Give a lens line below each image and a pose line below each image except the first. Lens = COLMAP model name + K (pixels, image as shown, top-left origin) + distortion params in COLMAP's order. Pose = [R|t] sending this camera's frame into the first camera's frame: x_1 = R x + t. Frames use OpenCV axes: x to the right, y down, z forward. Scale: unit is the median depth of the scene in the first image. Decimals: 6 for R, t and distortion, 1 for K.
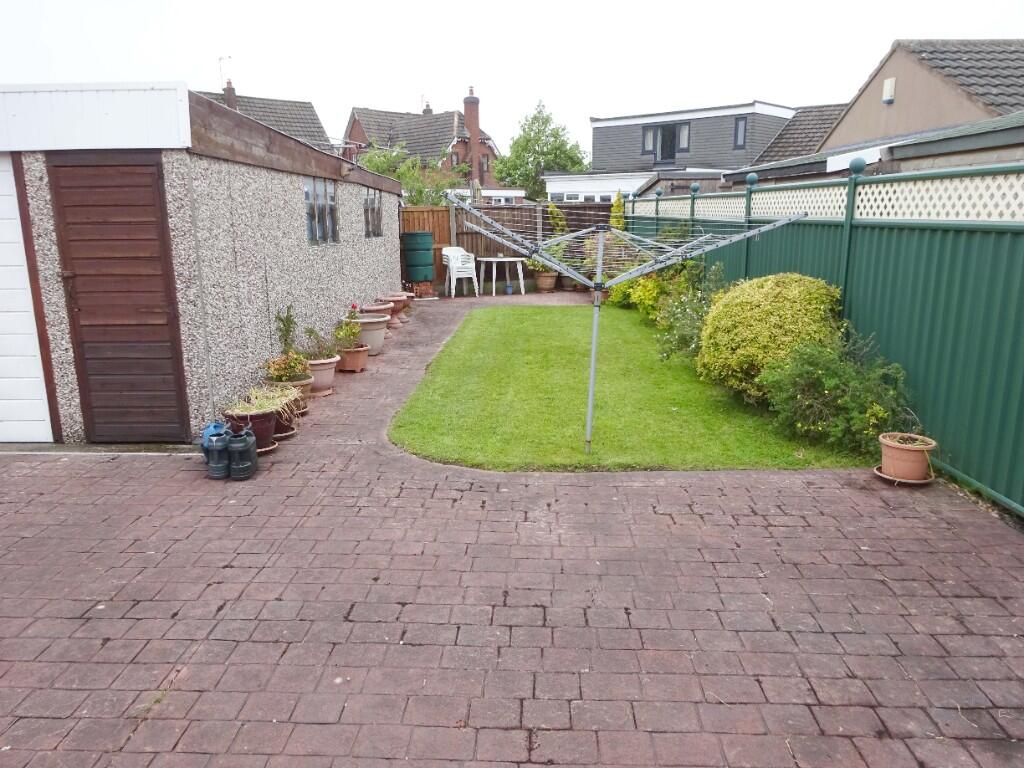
lens RADIAL K [[750.7, 0, 517.1], [0, 750.7, 380.6], [0, 0, 1]] dist [-0.004020, 0.000513]
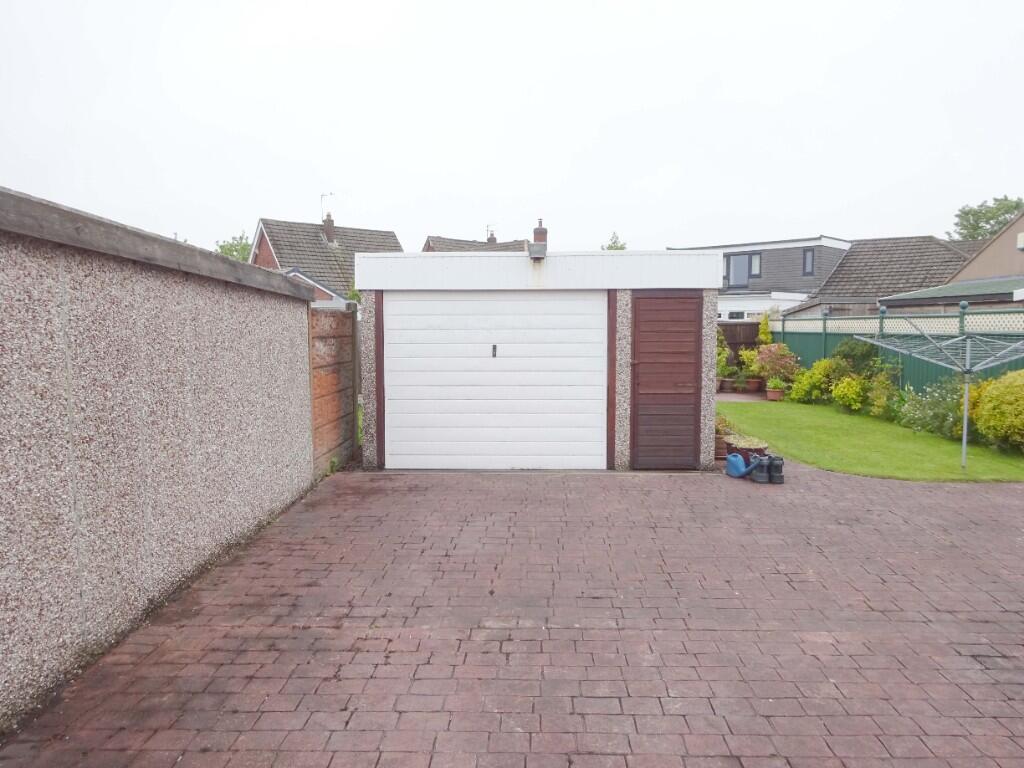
lens RADIAL K [[750.7, 0, 517.1], [0, 750.7, 380.6], [0, 0, 1]] dist [-0.004020, 0.000513]
pose [[0.999991, 0.004325, -0.000400, -0.811078], [-0.004335, 0.988257, -0.152738, 0.140051], [-0.000265, 0.152739, 0.988267, -0.573871]]
